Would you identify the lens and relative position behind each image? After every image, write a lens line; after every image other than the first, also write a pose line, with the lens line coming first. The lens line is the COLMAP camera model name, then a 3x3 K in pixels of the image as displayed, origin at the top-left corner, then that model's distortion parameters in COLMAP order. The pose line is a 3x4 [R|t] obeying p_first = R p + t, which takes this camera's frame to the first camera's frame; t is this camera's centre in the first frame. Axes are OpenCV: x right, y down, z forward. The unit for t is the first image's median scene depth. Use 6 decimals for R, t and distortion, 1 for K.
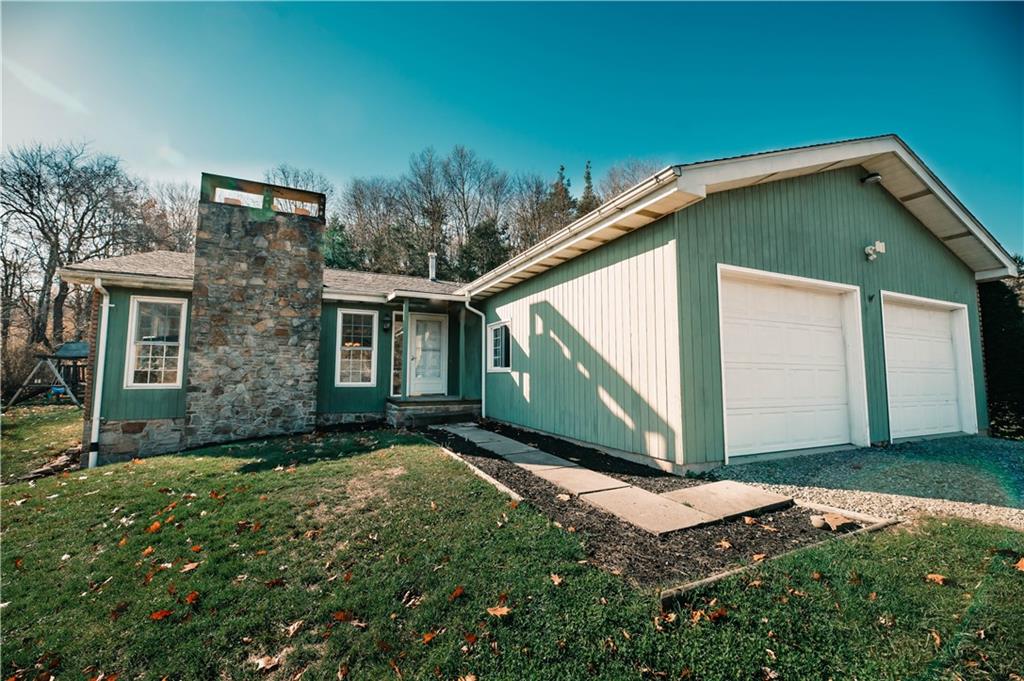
lens RADIAL K [[416.5, 0, 515.4], [0, 416.5, 340.0], [0, 0, 1]] dist [-0.003371, -0.000305]
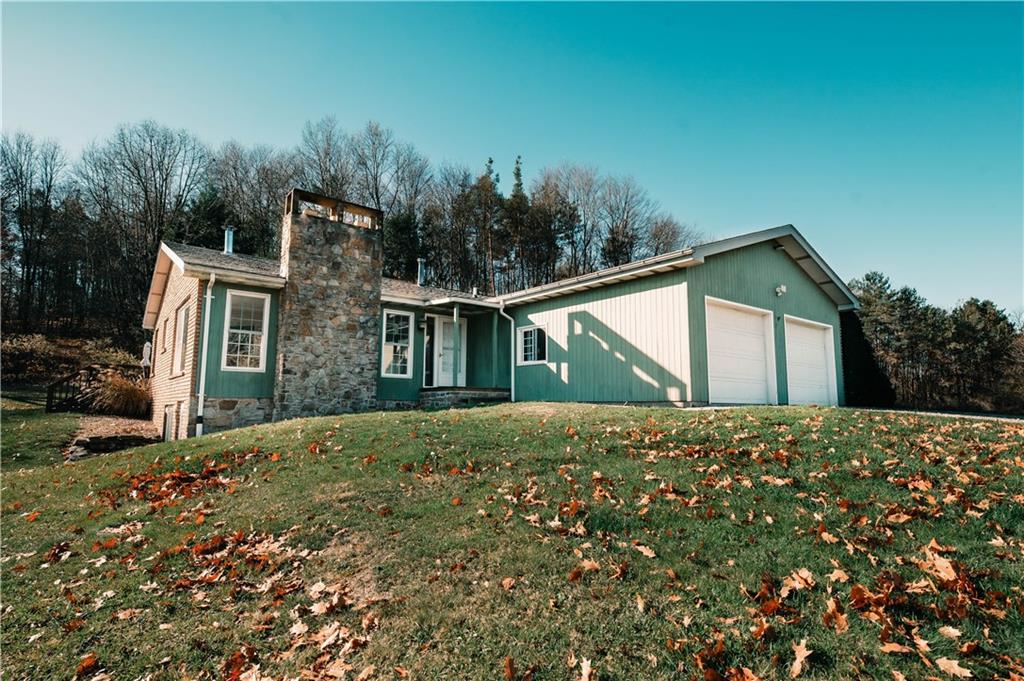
lens RADIAL K [[558.0, 0, 510.6], [0, 558.0, 339.6], [0, 0, 1]] dist [-0.000464, 0.000146]
pose [[0.970516, 0.034070, 0.238617, -0.524849], [-0.024313, 0.998748, -0.043717, 0.078562], [-0.239808, 0.036626, 0.970129, -0.664345]]
